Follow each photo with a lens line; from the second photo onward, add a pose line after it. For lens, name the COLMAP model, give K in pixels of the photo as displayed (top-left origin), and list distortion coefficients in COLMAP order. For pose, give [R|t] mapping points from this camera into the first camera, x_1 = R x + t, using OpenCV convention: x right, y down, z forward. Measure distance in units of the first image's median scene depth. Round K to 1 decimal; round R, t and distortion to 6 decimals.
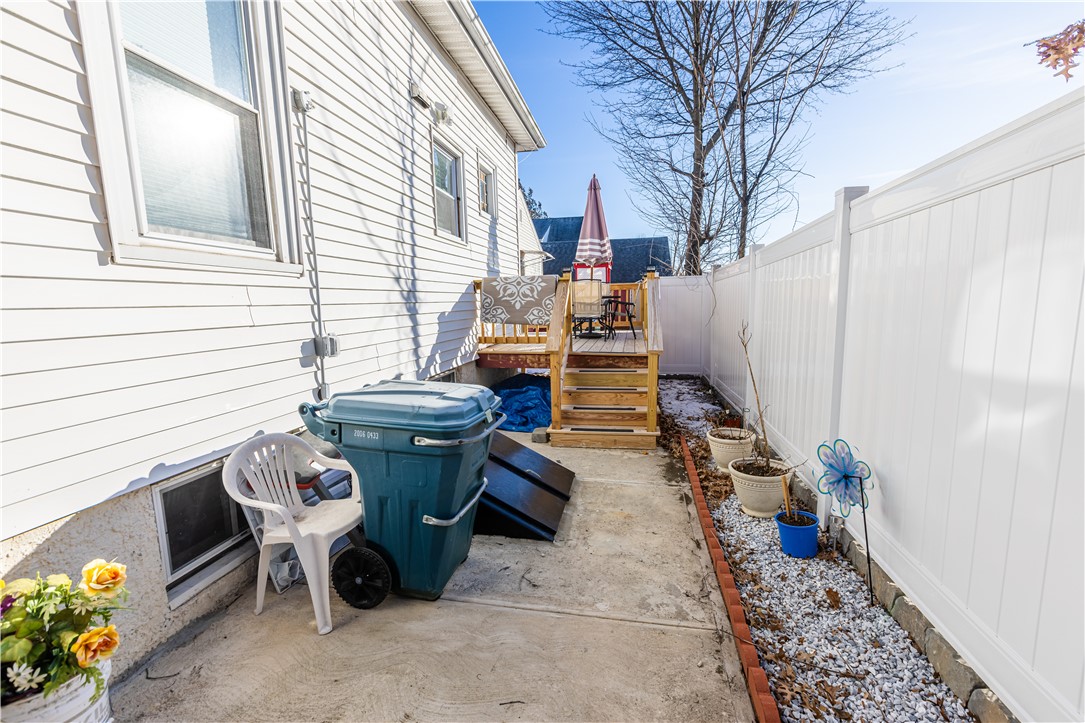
lens RADIAL K [[490.9, 0, 542.5], [0, 490.9, 361.5], [0, 0, 1]] dist [-0.000098, 0.000128]
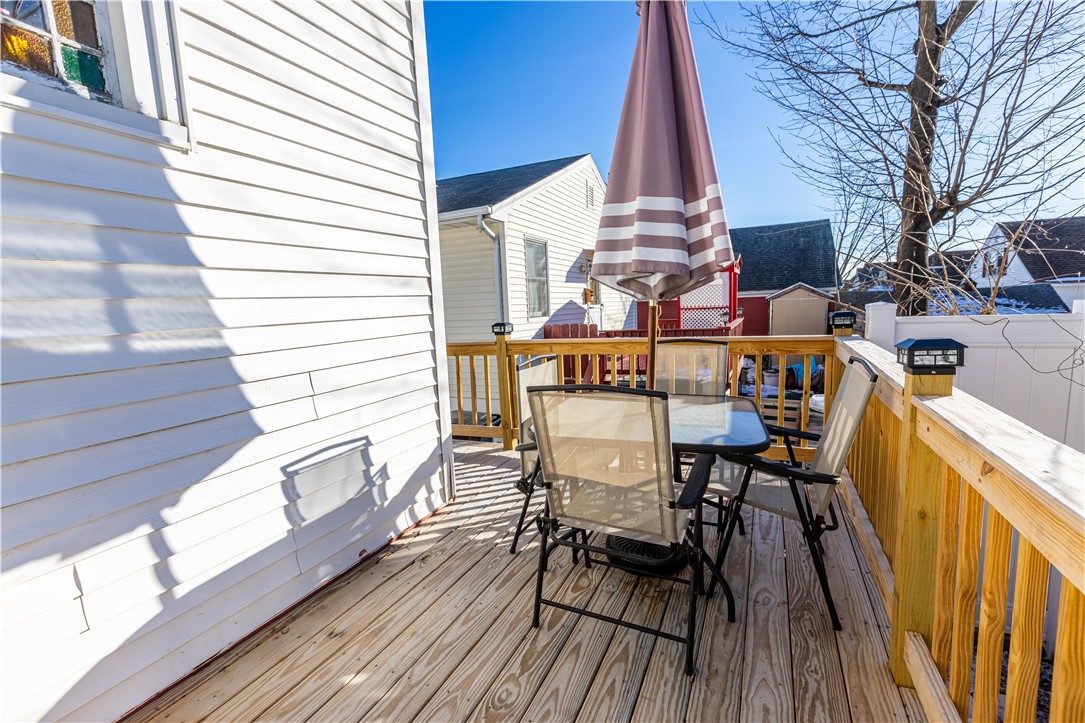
lens RADIAL K [[490.9, 0, 542.5], [0, 490.9, 361.5], [0, 0, 1]] dist [-0.000098, 0.000128]
pose [[0.970150, 0.014931, -0.242047, 0.063854], [-0.013830, 0.999885, 0.006247, -0.096746], [0.242113, -0.002713, 0.970244, 0.431658]]
